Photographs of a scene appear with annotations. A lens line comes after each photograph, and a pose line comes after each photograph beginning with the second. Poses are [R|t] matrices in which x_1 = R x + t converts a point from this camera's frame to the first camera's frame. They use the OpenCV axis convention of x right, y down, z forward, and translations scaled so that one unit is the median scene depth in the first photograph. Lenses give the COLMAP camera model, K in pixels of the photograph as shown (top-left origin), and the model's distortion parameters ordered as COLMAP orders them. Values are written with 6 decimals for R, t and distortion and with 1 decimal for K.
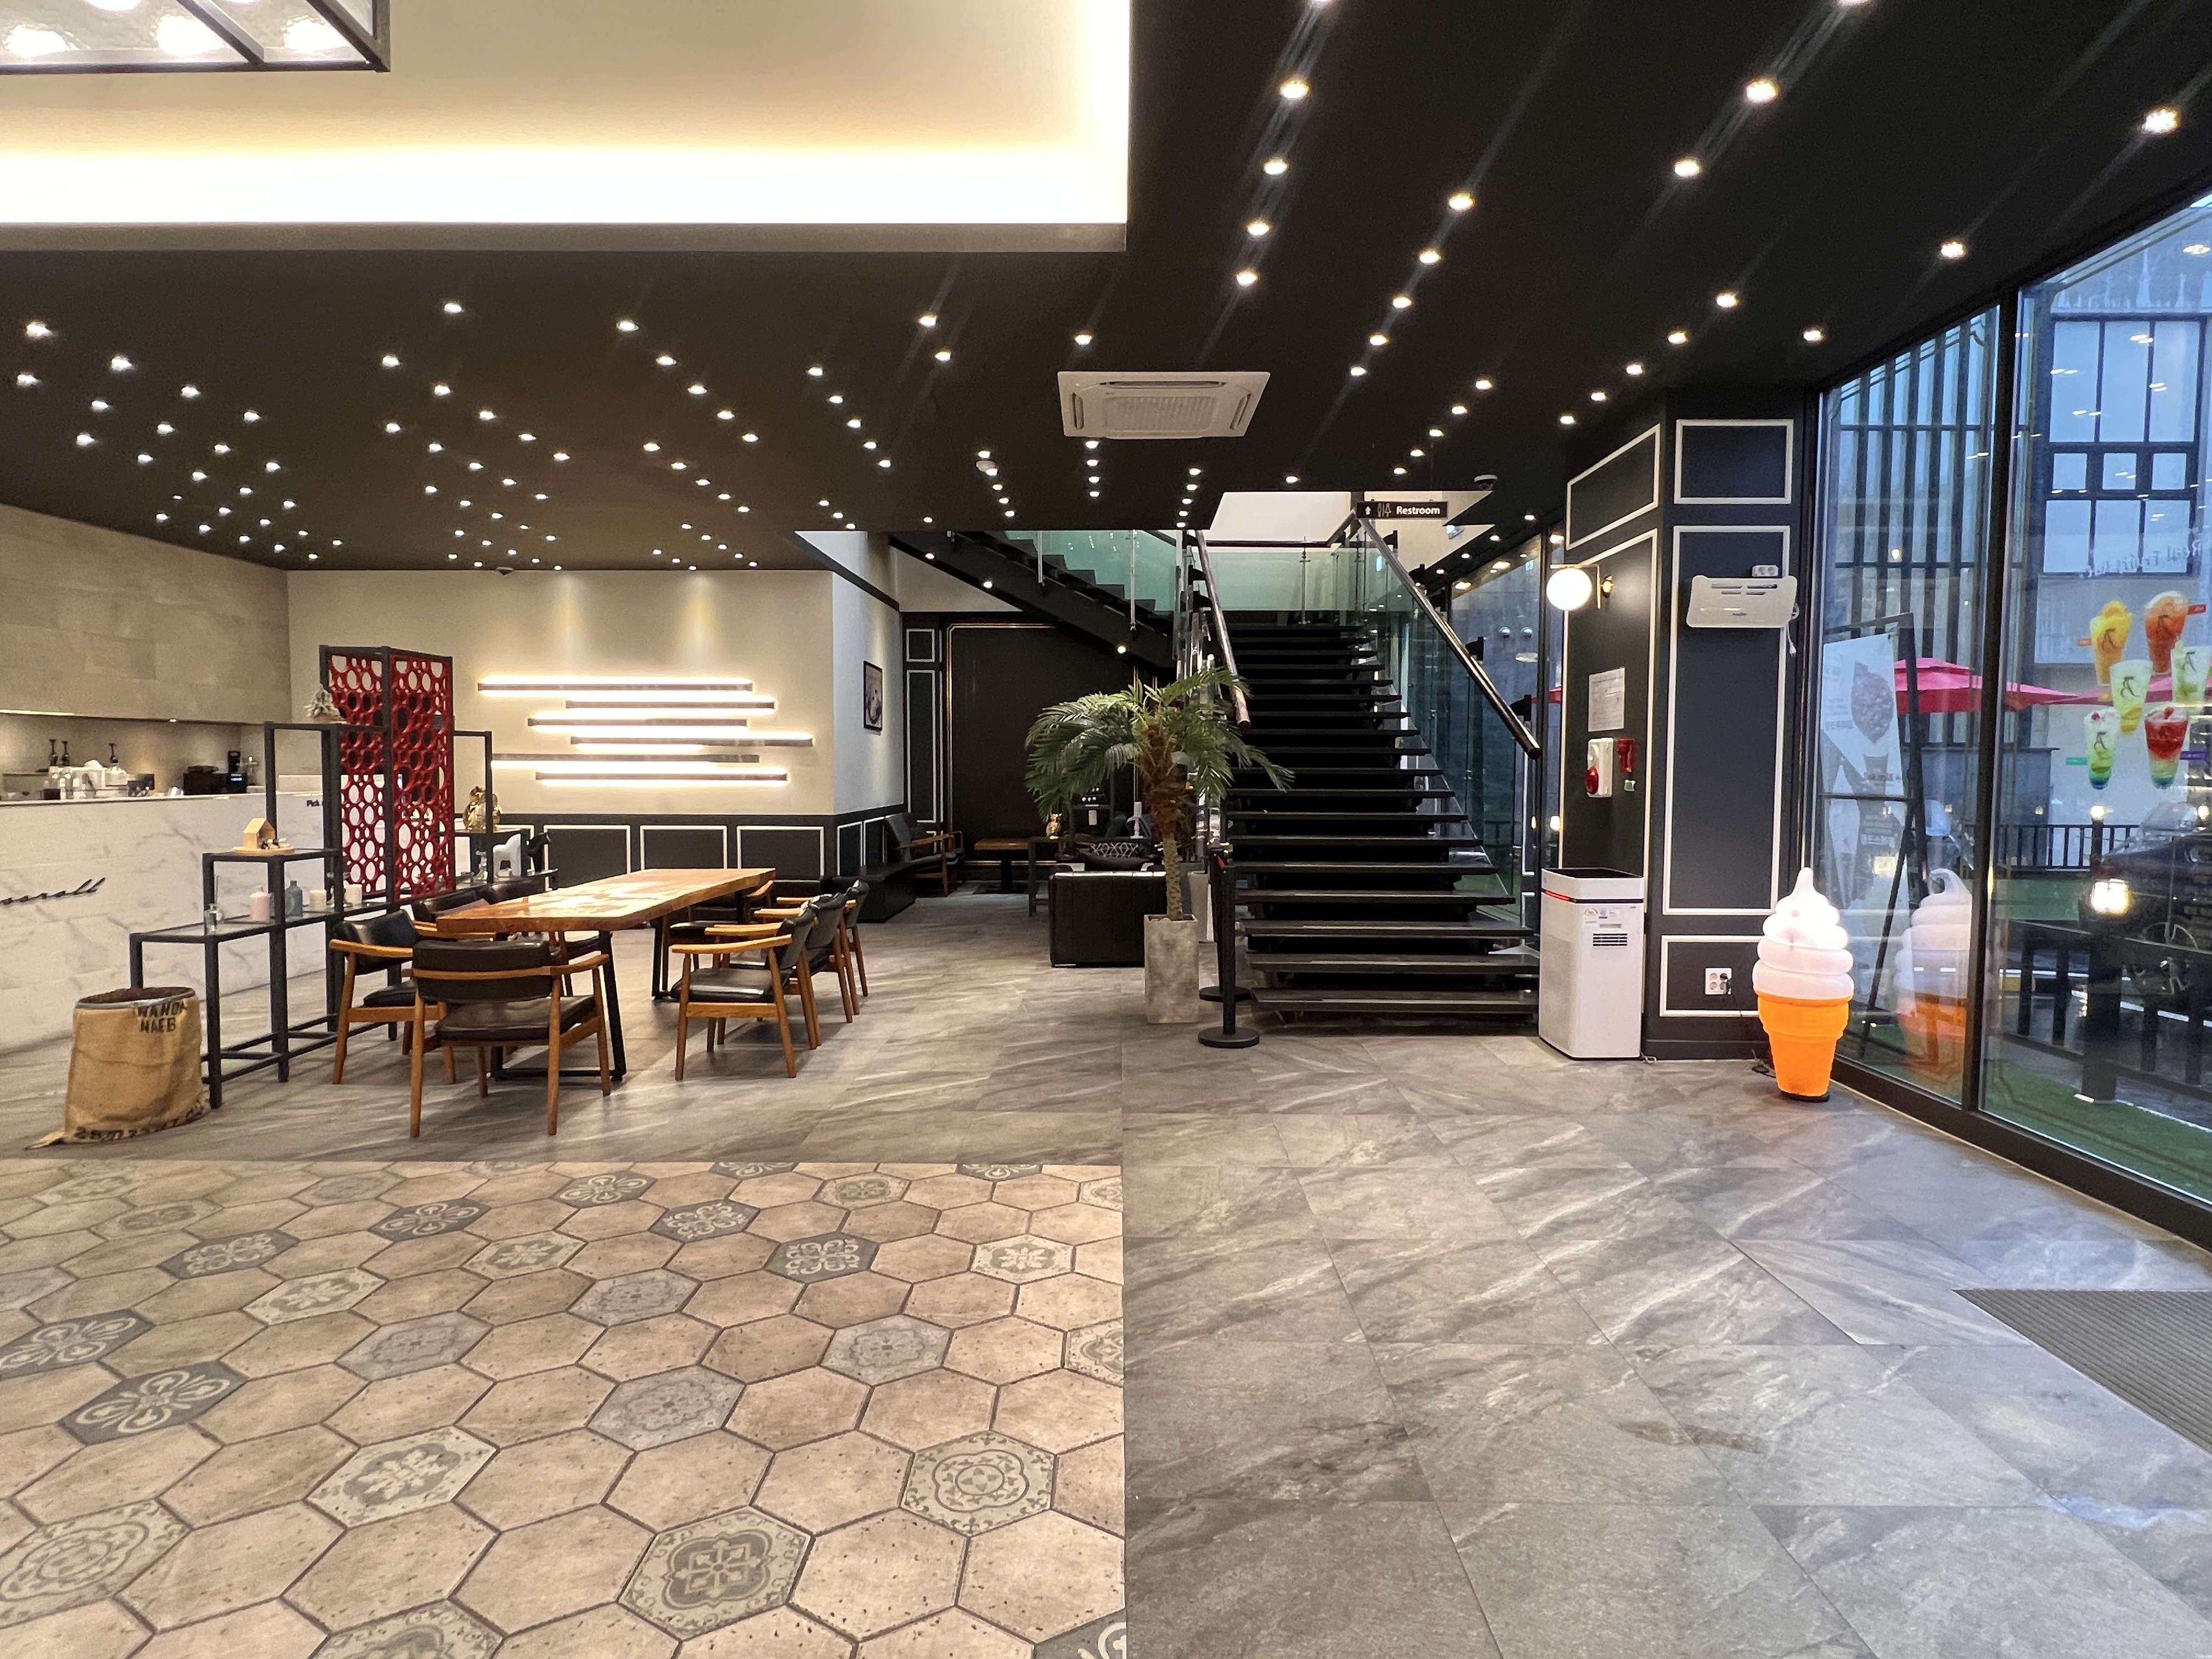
lens RADIAL K [[1121.7, 0, 1102.6], [0, 1121.7, 829.8], [0, 0, 1]] dist [-0.002036, 0.000649]
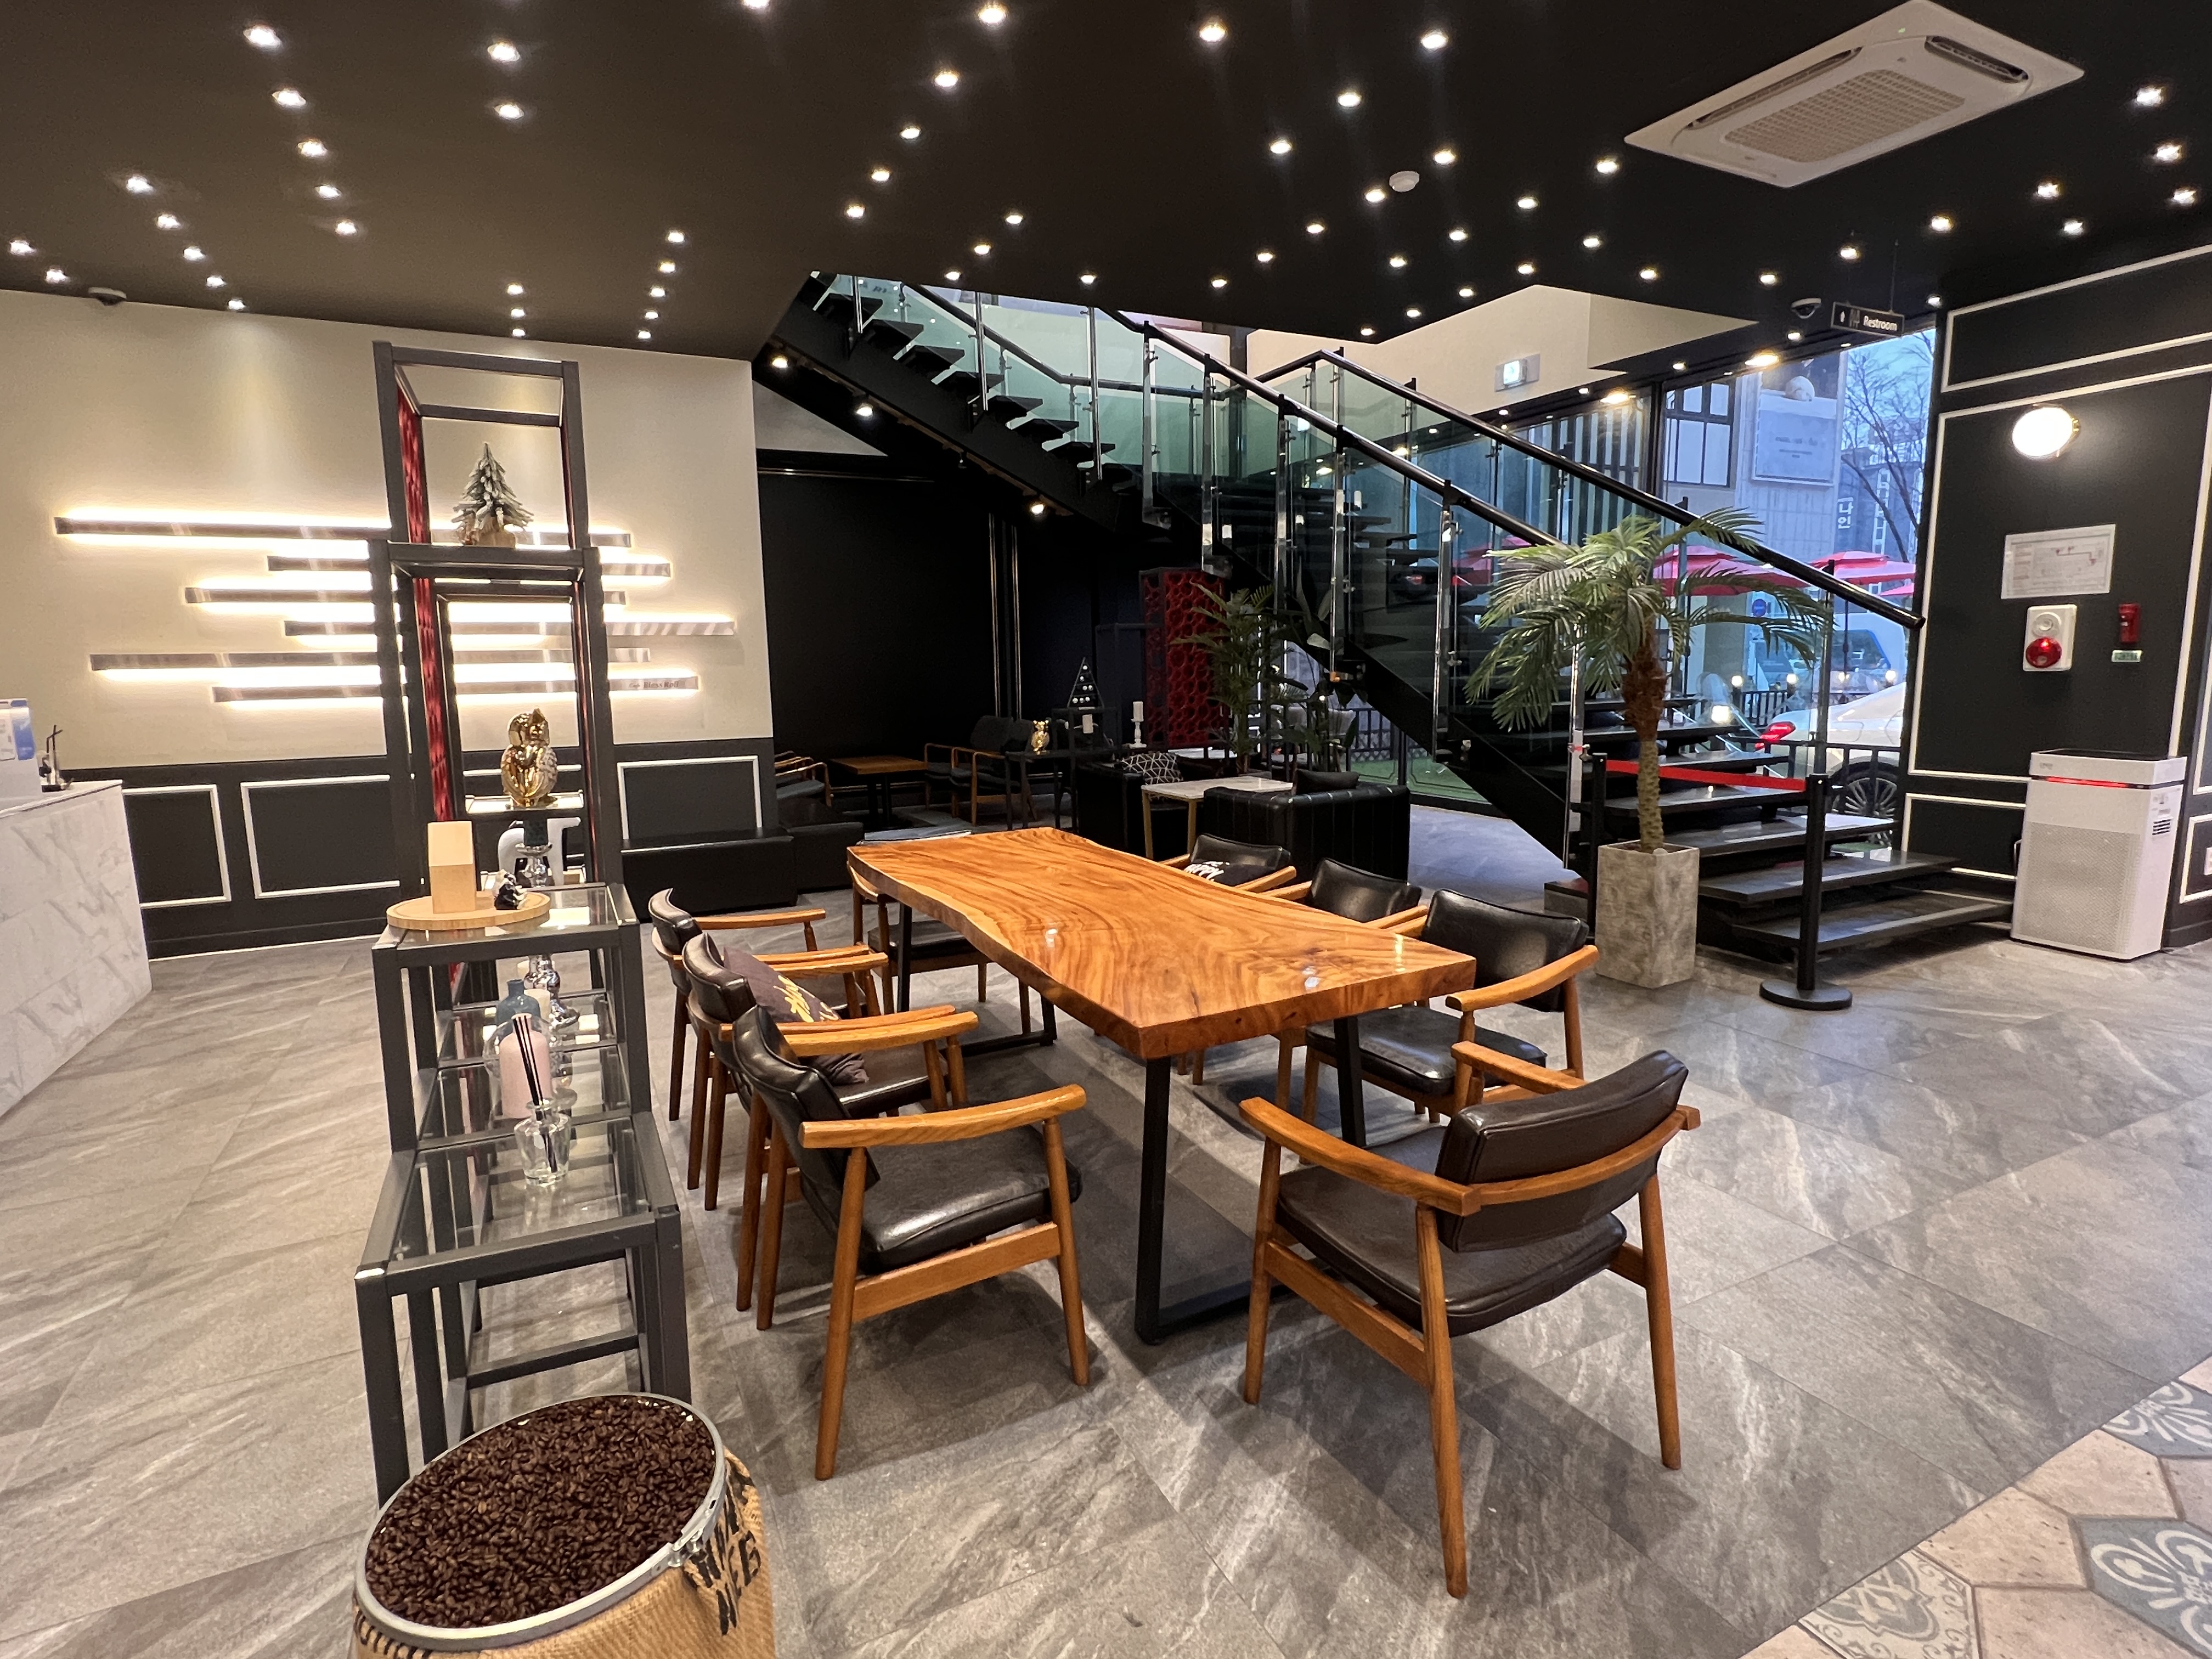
lens RADIAL K [[1121.7, 0, 1111.8], [0, 1121.7, 823.8], [0, 0, 1]] dist [-0.002036, 0.000649]
pose [[0.886944, -0.085129, 0.453965, -0.670553], [0.047336, 0.994446, 0.093998, -0.028040], [-0.459446, -0.061882, 0.886048, 0.555499]]
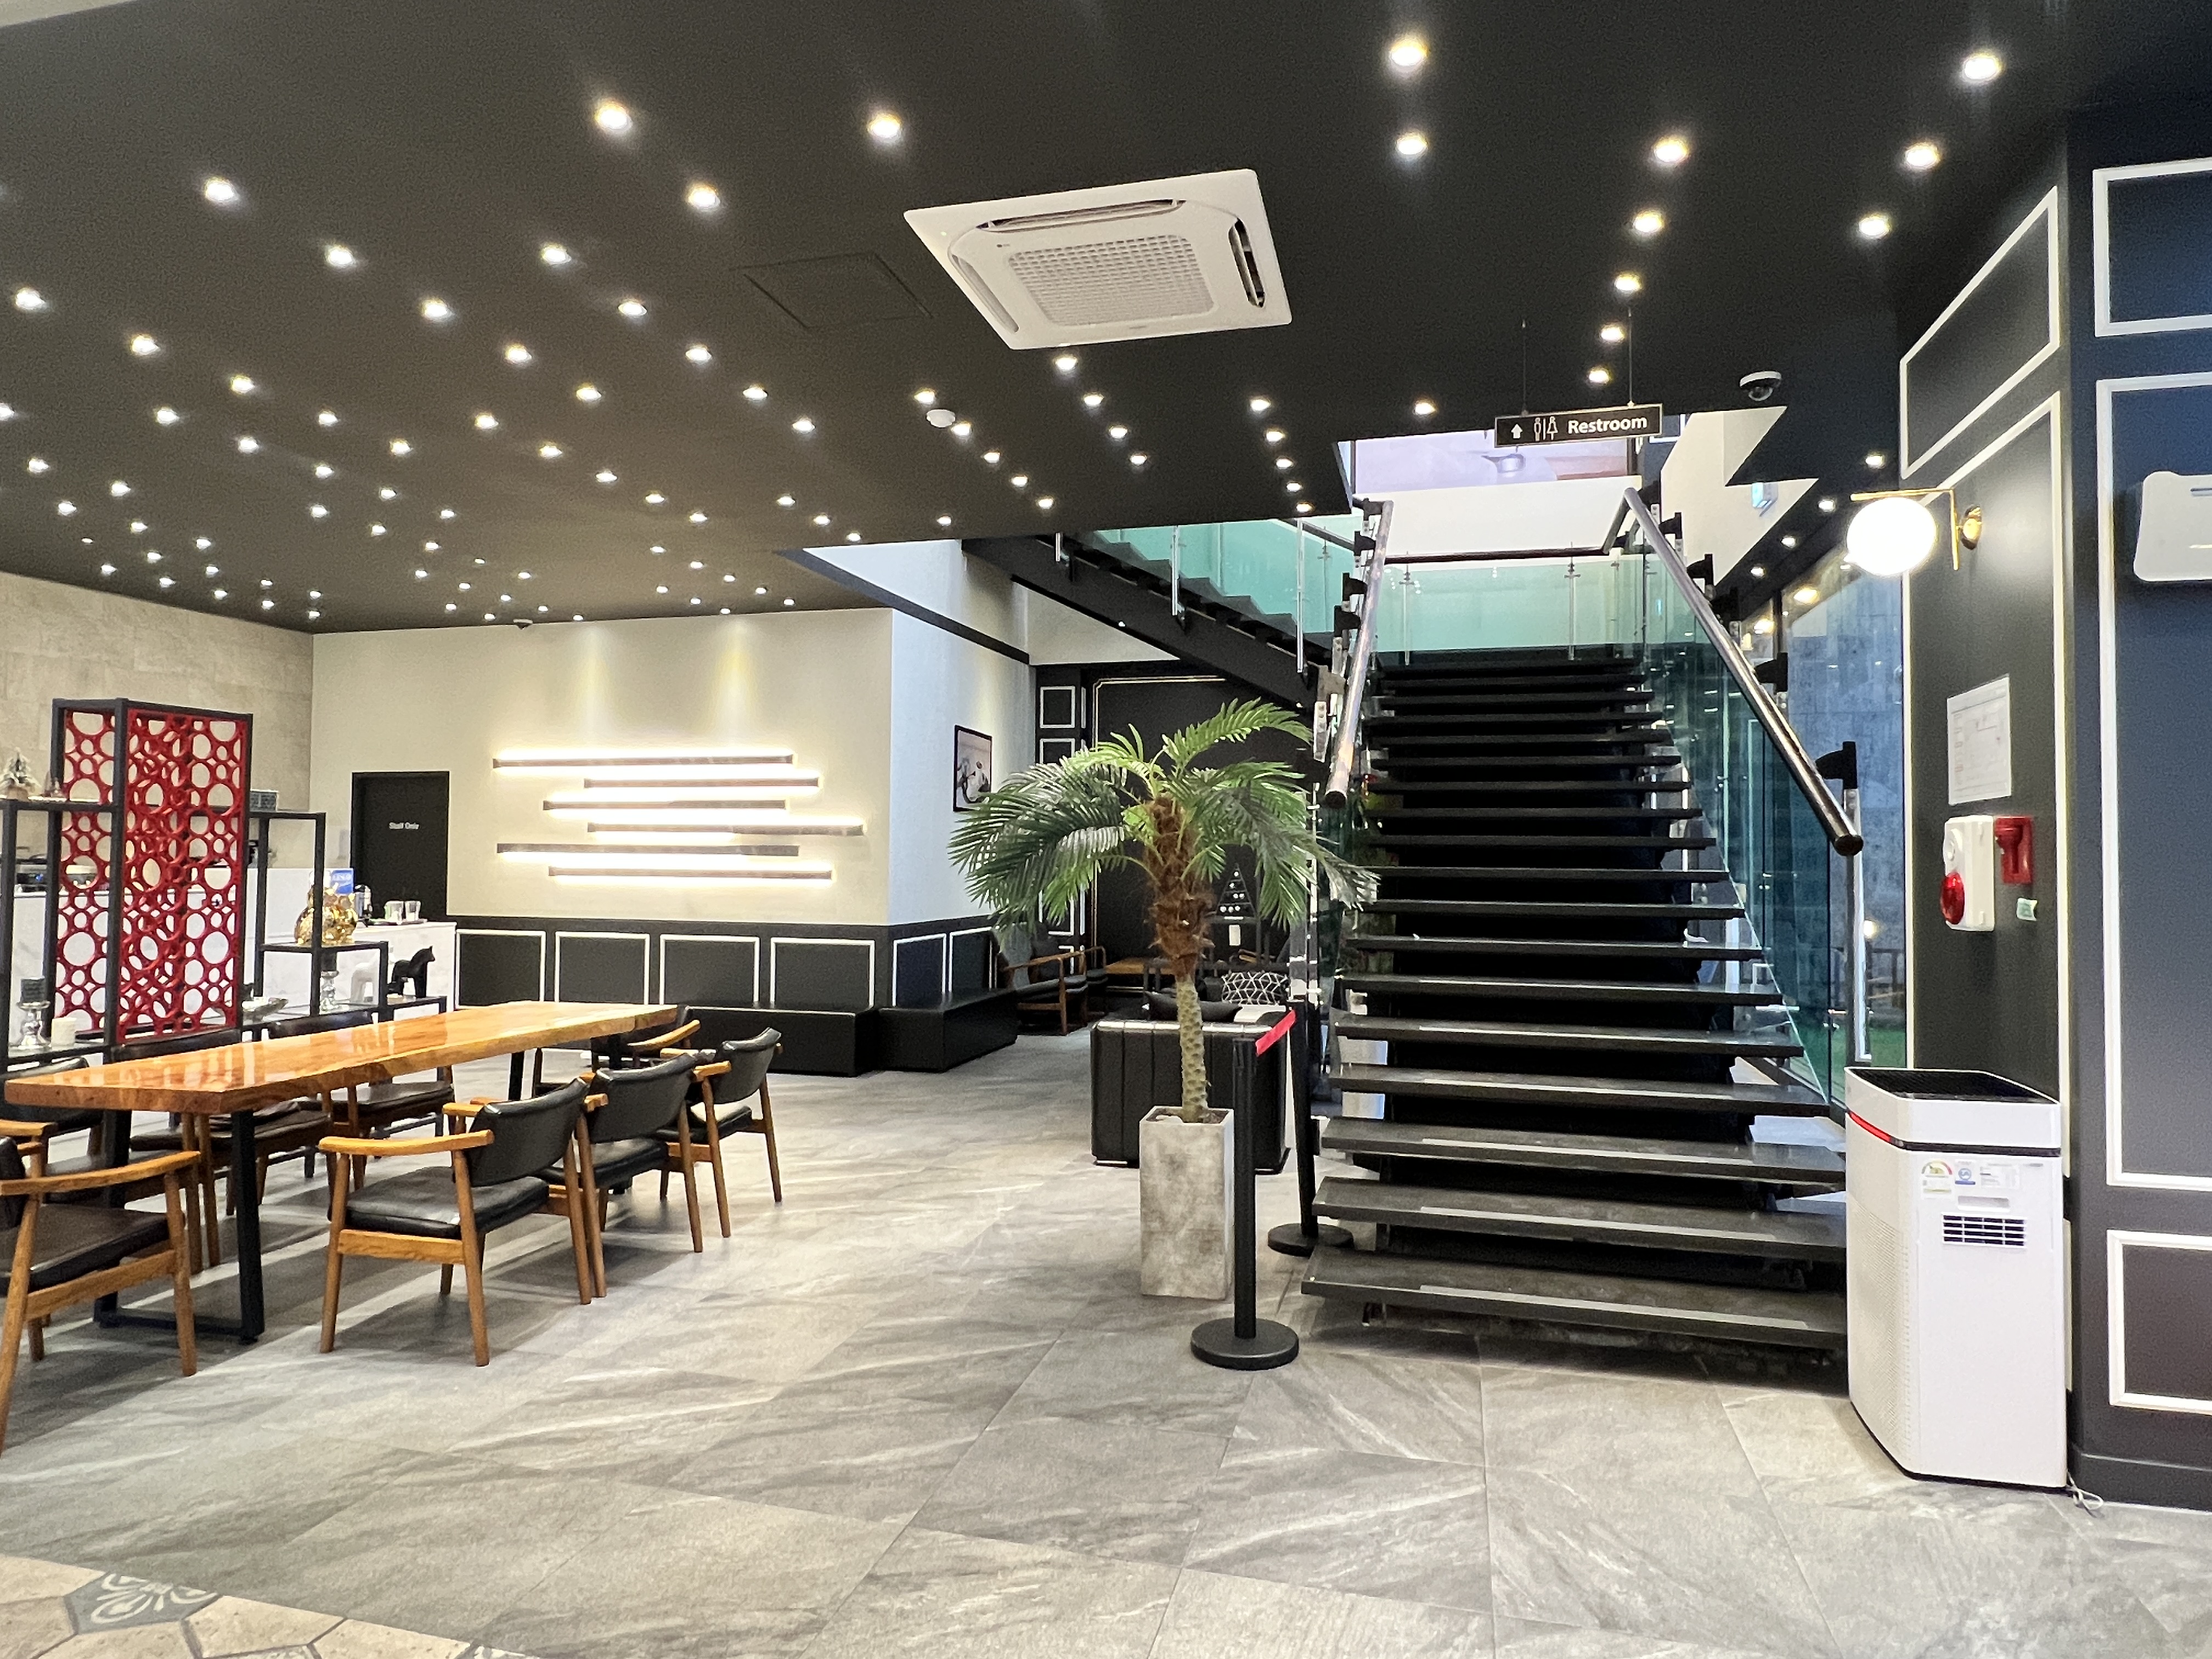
lens RADIAL K [[1297.5, 0, 1104.2], [0, 1297.5, 828.2], [0, 0, 1]] dist [-0.004111, 0.001771]
pose [[0.969886, -0.000667, -0.243559, 0.209039], [-0.019340, 0.996628, -0.079746, -0.021409], [0.242791, 0.082055, 0.966602, 0.335395]]
